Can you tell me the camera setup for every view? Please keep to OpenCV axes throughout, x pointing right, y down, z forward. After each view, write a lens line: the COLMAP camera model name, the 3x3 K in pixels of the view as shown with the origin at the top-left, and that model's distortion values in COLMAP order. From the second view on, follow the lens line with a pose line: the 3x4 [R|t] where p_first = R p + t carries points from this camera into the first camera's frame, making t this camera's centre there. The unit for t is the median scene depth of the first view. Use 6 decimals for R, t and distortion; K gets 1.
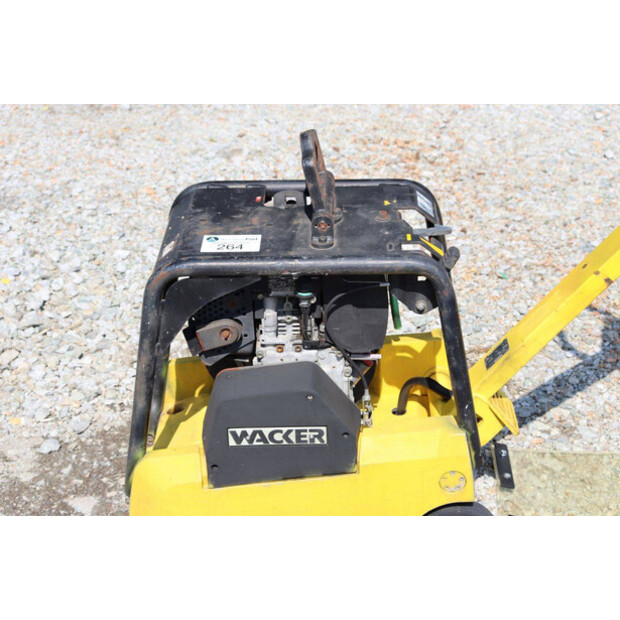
lens RADIAL K [[1237.6, 0, 314.4], [0, 1237.6, 314.1], [0, 0, 1]] dist [0.280089, 0.000000]
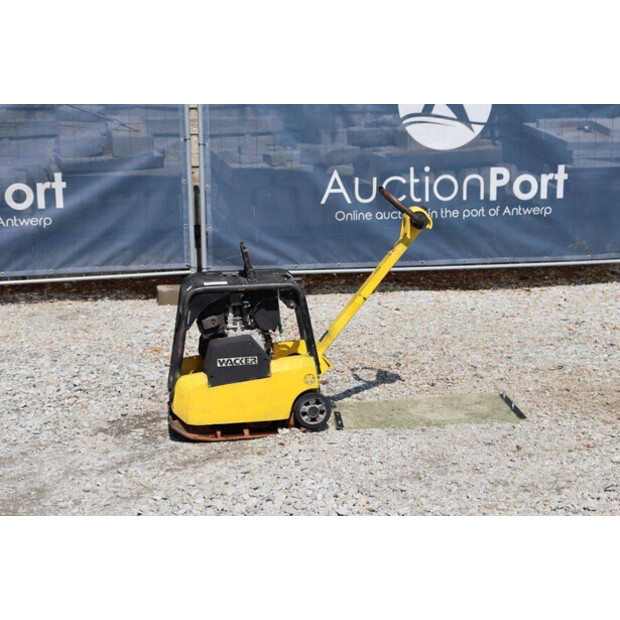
lens RADIAL K [[1445.2, 0, 299.6], [0, 1445.2, 301.9], [0, 0, 1]] dist [0.403306, 0.000000]
pose [[0.990080, -0.033649, 0.136417, -0.287003], [0.071572, 0.956275, -0.283577, 0.786311], [-0.120910, 0.290528, 0.949197, -1.715000]]
